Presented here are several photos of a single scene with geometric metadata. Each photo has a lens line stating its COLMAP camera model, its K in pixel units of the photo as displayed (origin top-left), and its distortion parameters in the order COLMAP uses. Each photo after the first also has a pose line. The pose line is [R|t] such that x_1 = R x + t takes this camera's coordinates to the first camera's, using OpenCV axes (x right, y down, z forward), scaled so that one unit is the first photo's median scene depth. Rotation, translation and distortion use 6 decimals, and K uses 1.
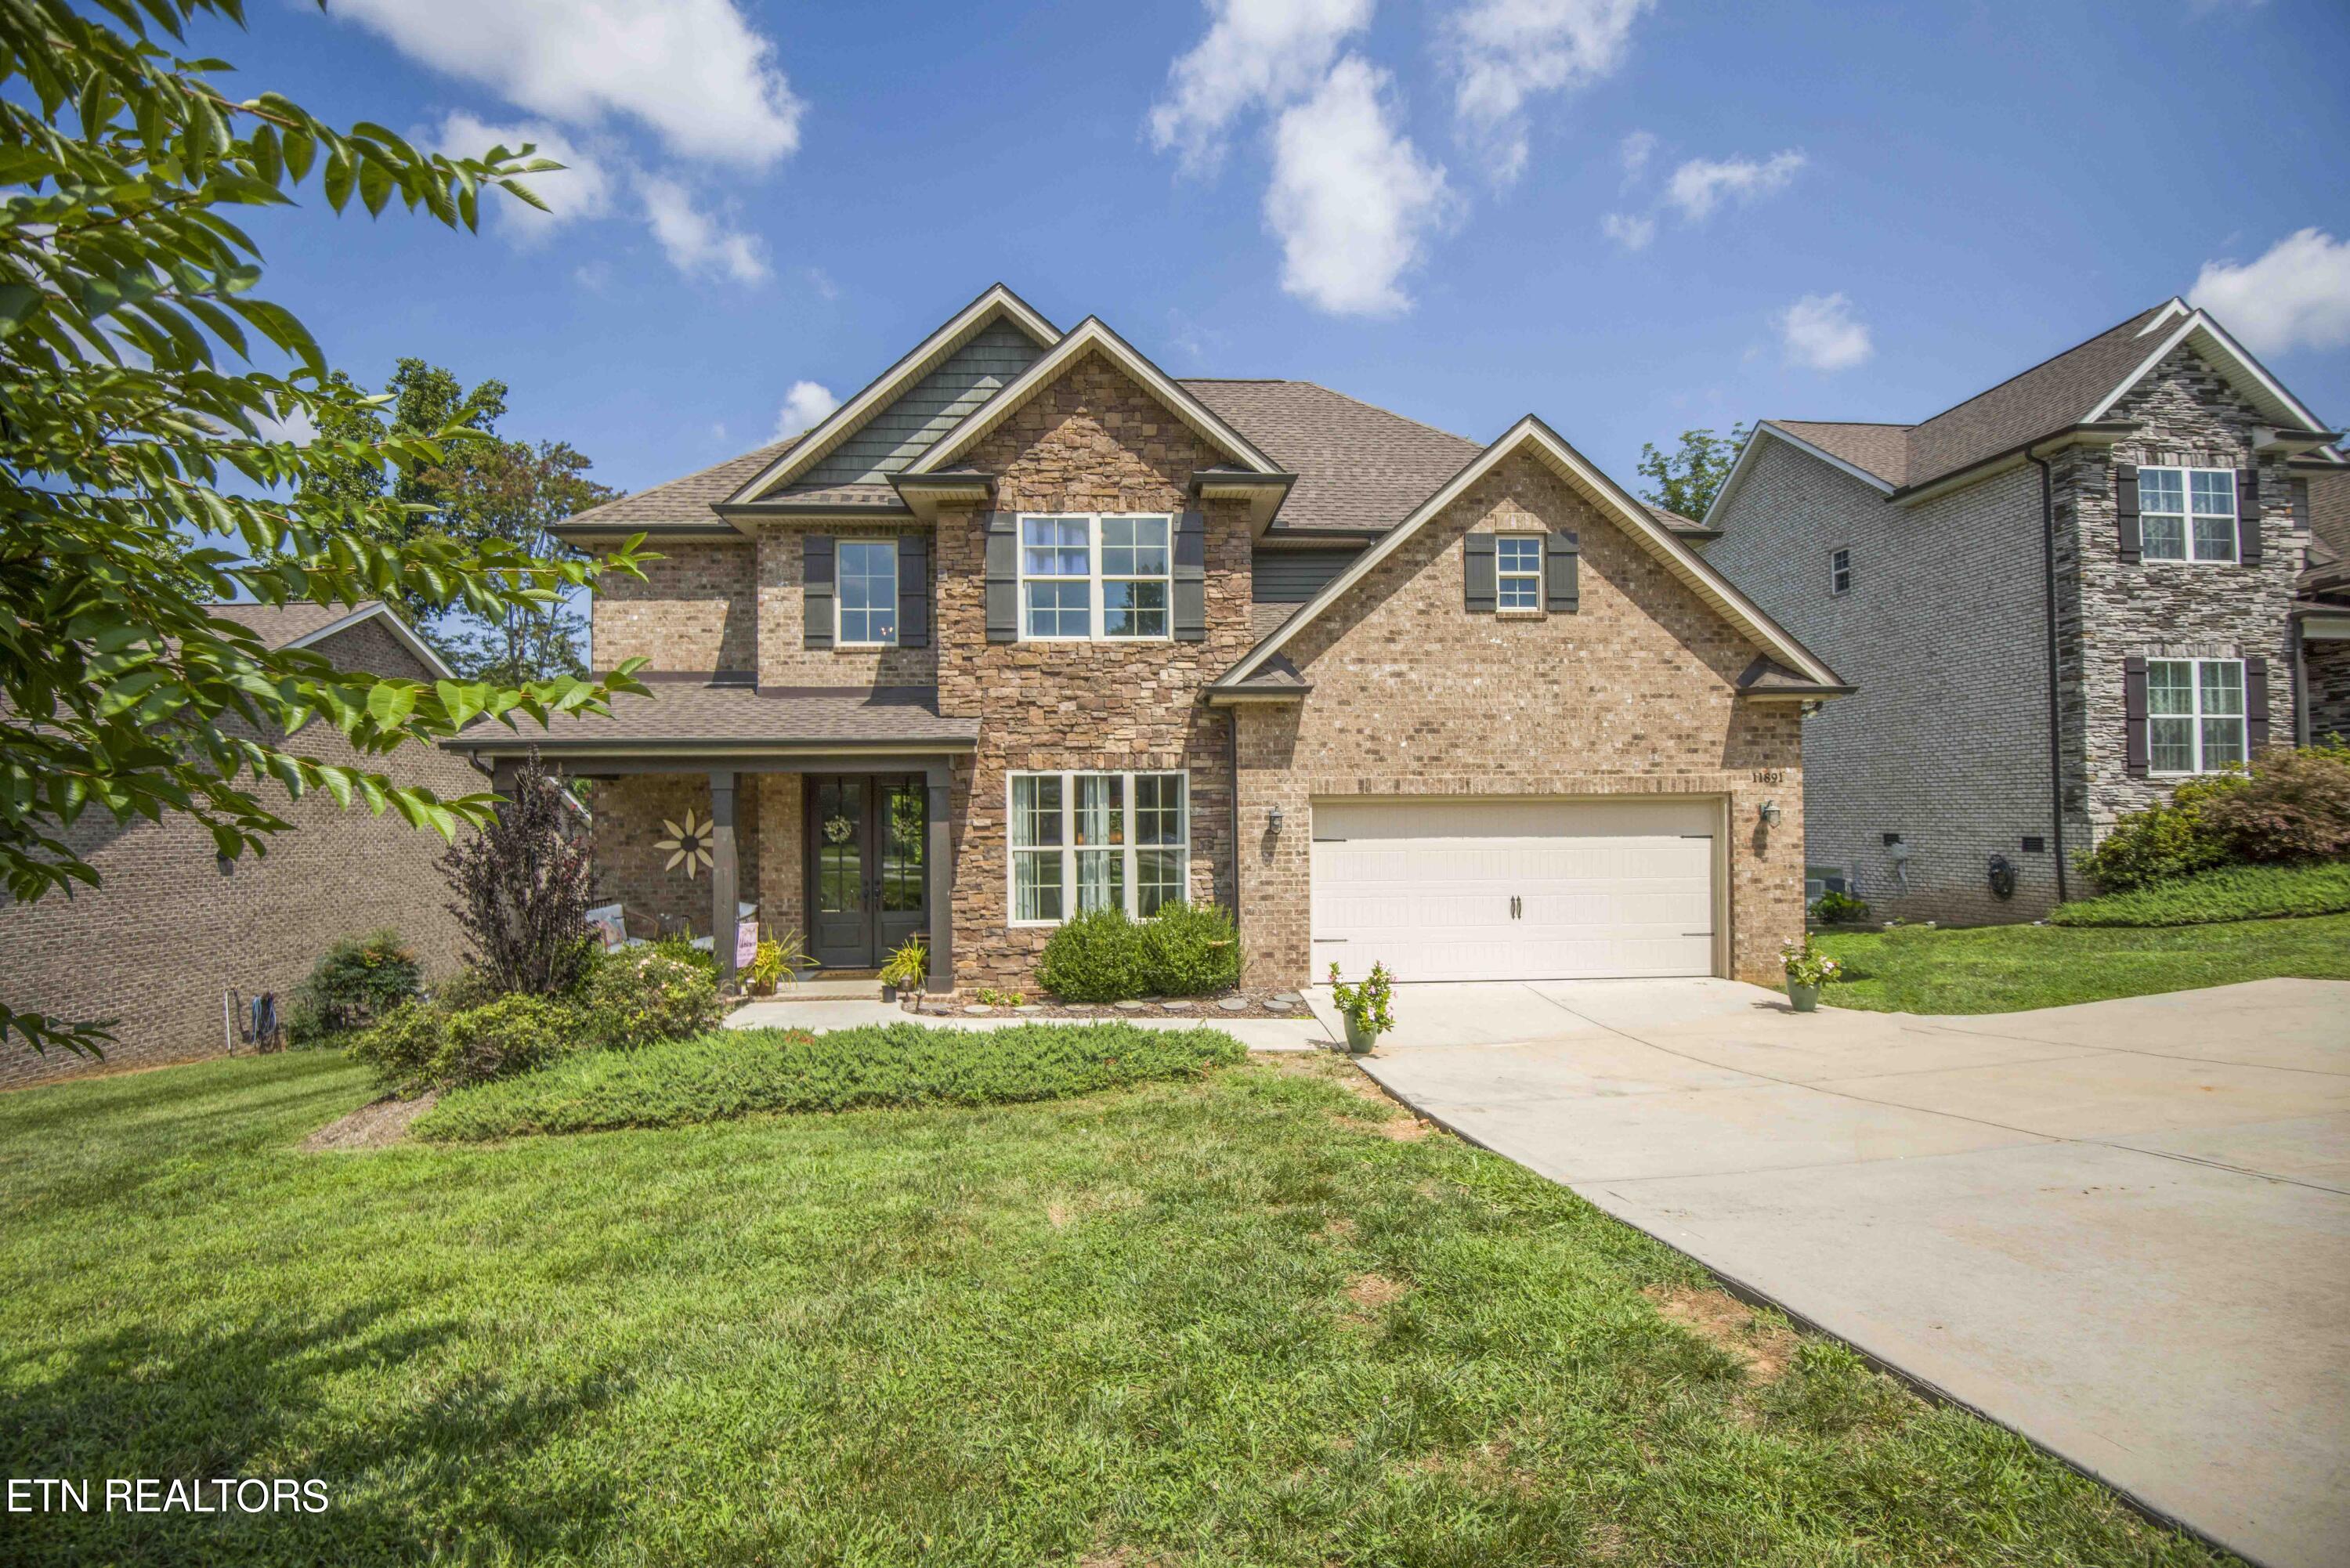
lens RADIAL K [[1078.3, 0, 1180.1], [0, 1078.3, 802.4], [0, 0, 1]] dist [-0.023897, -0.009565]
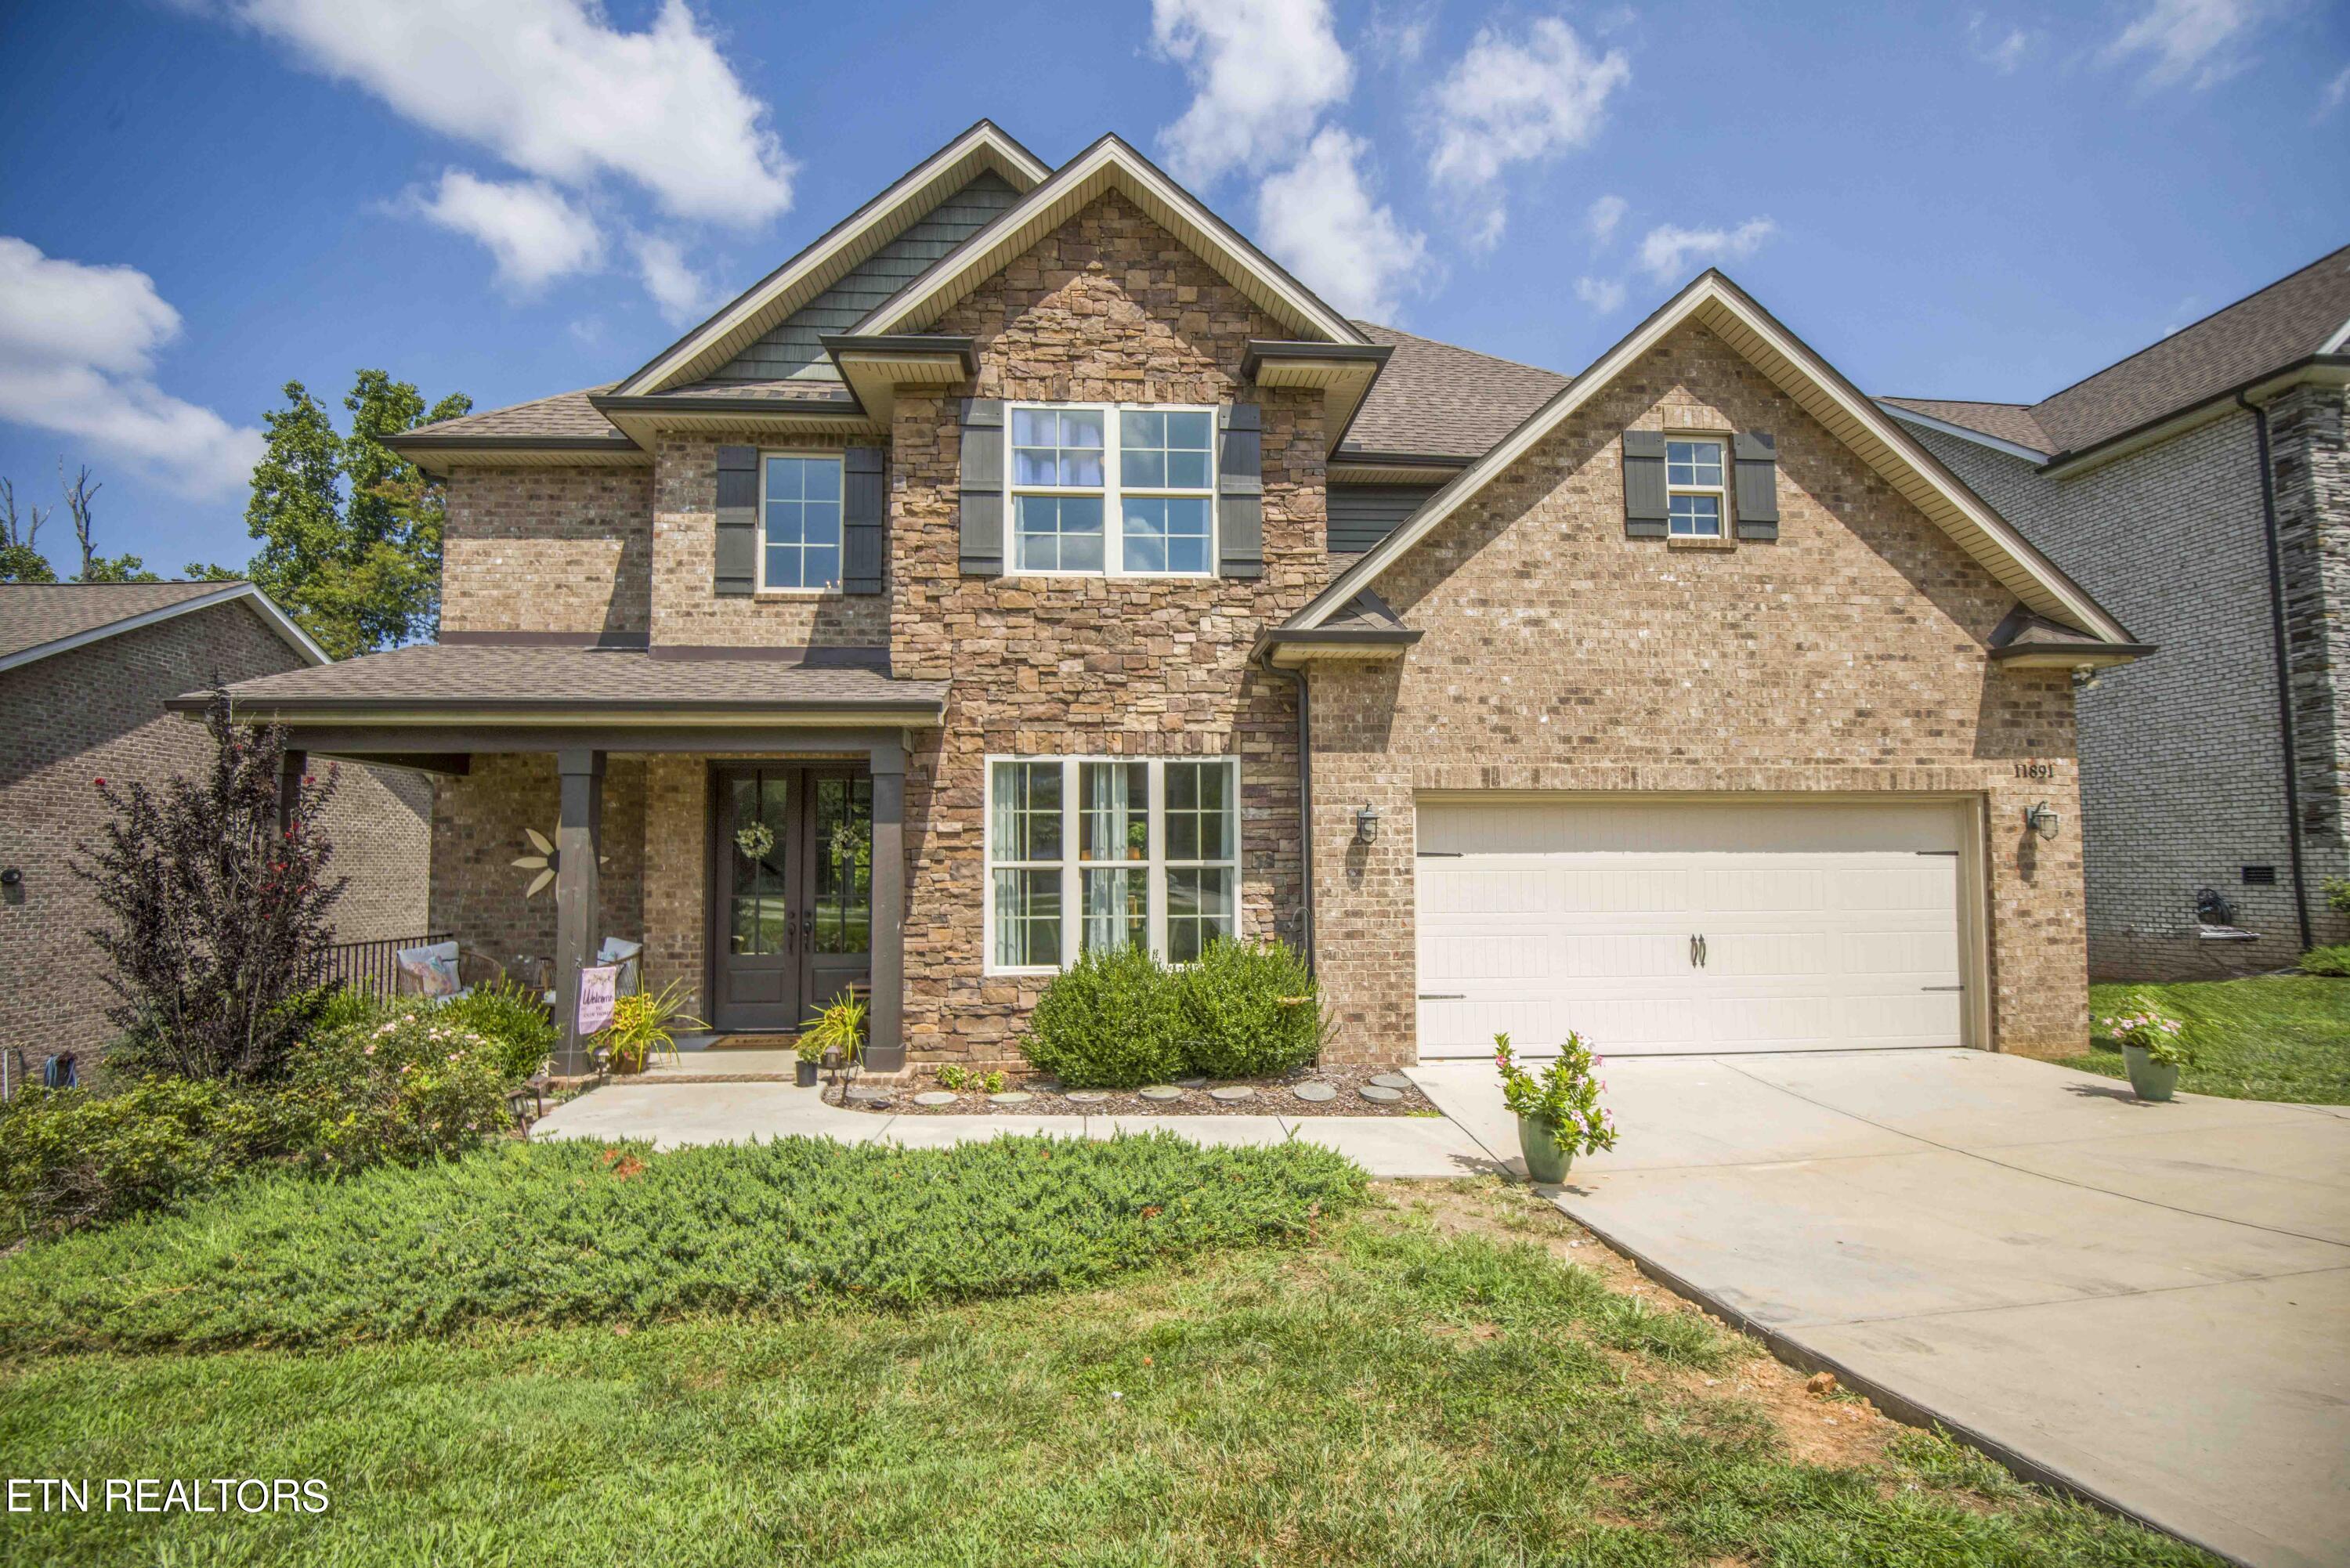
lens RADIAL K [[1078.3, 0, 1180.1], [0, 1078.3, 802.4], [0, 0, 1]] dist [-0.023897, -0.009565]
pose [[0.999948, 0.005457, 0.008652, -0.038050], [-0.005050, 0.998910, -0.046408, 0.034420], [-0.008896, 0.046362, 0.998885, 0.288885]]
